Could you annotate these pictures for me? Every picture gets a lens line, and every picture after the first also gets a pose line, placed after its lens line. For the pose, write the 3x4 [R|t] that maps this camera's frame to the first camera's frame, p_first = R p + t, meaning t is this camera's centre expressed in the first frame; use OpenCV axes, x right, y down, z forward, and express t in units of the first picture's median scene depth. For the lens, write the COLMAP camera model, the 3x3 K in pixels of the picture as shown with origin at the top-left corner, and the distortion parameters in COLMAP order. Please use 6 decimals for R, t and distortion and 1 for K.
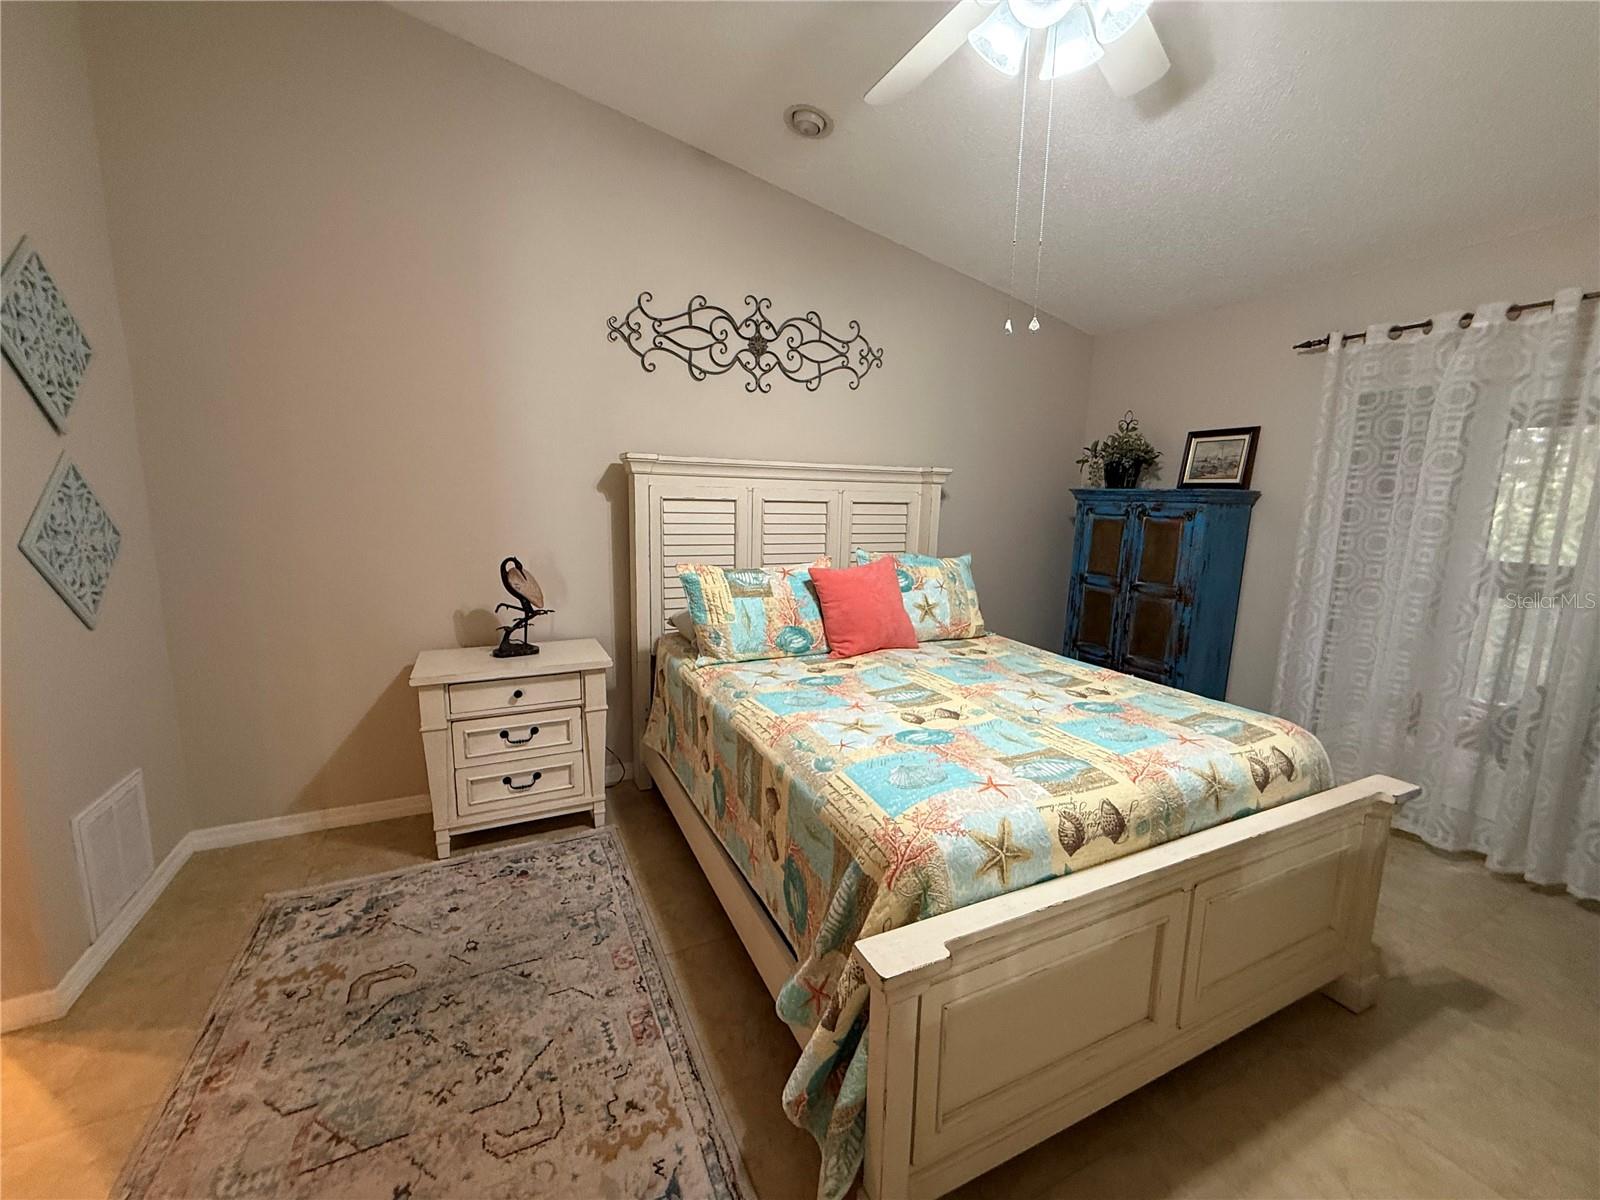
lens RADIAL K [[637.2, 0, 801.1], [0, 637.2, 598.2], [0, 0, 1]] dist [-0.000446, 0.000020]
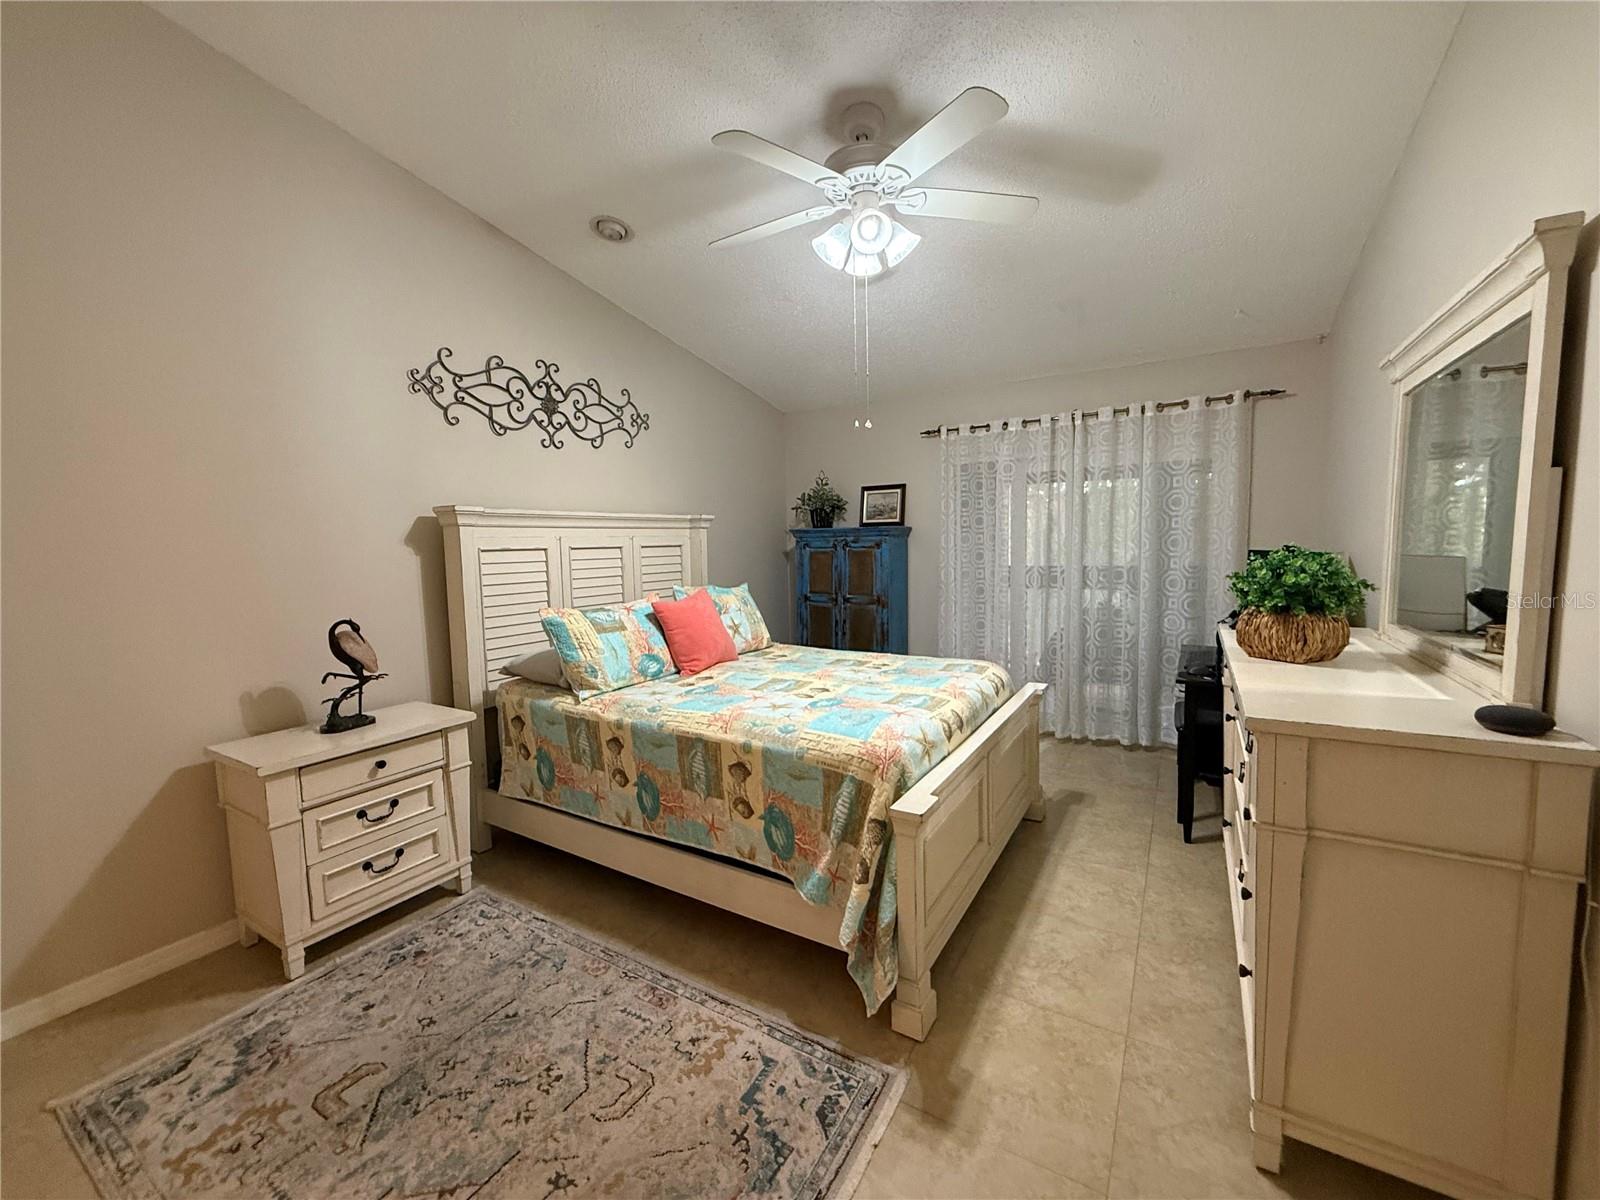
lens RADIAL K [[637.2, 0, 801.1], [0, 637.2, 598.2], [0, 0, 1]] dist [-0.000446, 0.000020]
pose [[0.837021, -0.088284, 0.540002, -0.385798], [0.126583, 0.991369, -0.034131, 0.018629], [-0.532328, 0.096923, 0.840972, -0.116379]]
